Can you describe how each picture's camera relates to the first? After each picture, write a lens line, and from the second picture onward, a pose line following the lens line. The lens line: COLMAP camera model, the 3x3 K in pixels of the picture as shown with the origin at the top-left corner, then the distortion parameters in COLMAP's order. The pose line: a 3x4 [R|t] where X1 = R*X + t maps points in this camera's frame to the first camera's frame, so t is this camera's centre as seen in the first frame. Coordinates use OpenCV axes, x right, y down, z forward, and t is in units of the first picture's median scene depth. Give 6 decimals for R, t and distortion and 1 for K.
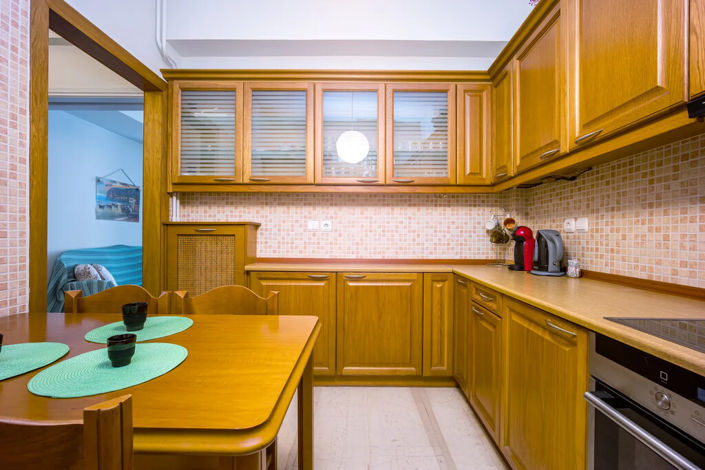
lens RADIAL K [[304.7, 0, 356.3], [0, 304.7, 236.2], [0, 0, 1]] dist [-0.013235, 0.004429]
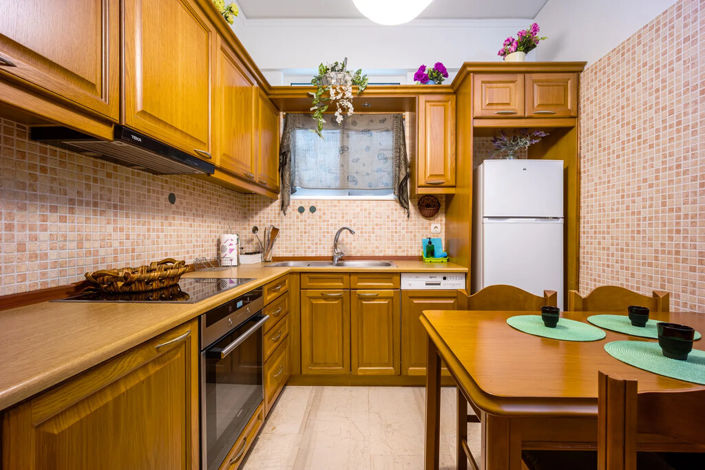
lens RADIAL K [[304.7, 0, 353.6], [0, 304.7, 234.5], [0, 0, 1]] dist [-0.013235, 0.004429]
pose [[-0.999844, -0.008329, 0.015598, 0.062191], [-0.008292, 0.999963, 0.002431, -0.008081], [-0.015617, 0.002302, -0.999875, 0.943042]]
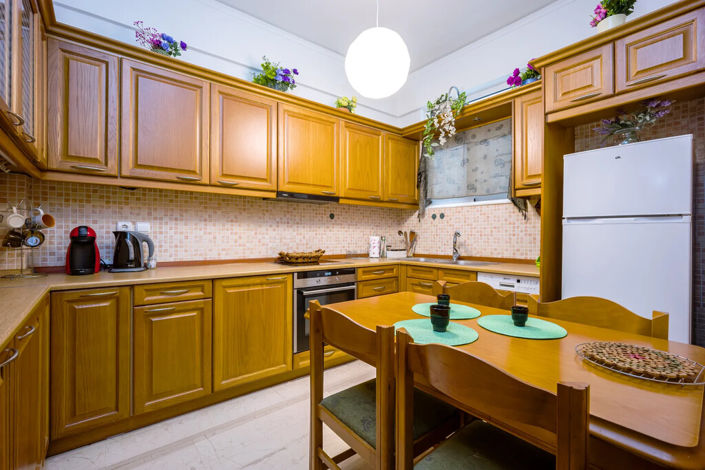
lens RADIAL K [[304.7, 0, 354.6], [0, 304.7, 235.3], [0, 0, 1]] dist [-0.013235, 0.004429]
pose [[-0.644721, -0.007949, 0.764377, -0.705799], [-0.007380, 0.999964, 0.004174, -0.015541], [-0.764383, -0.002950, -0.644756, 1.000934]]
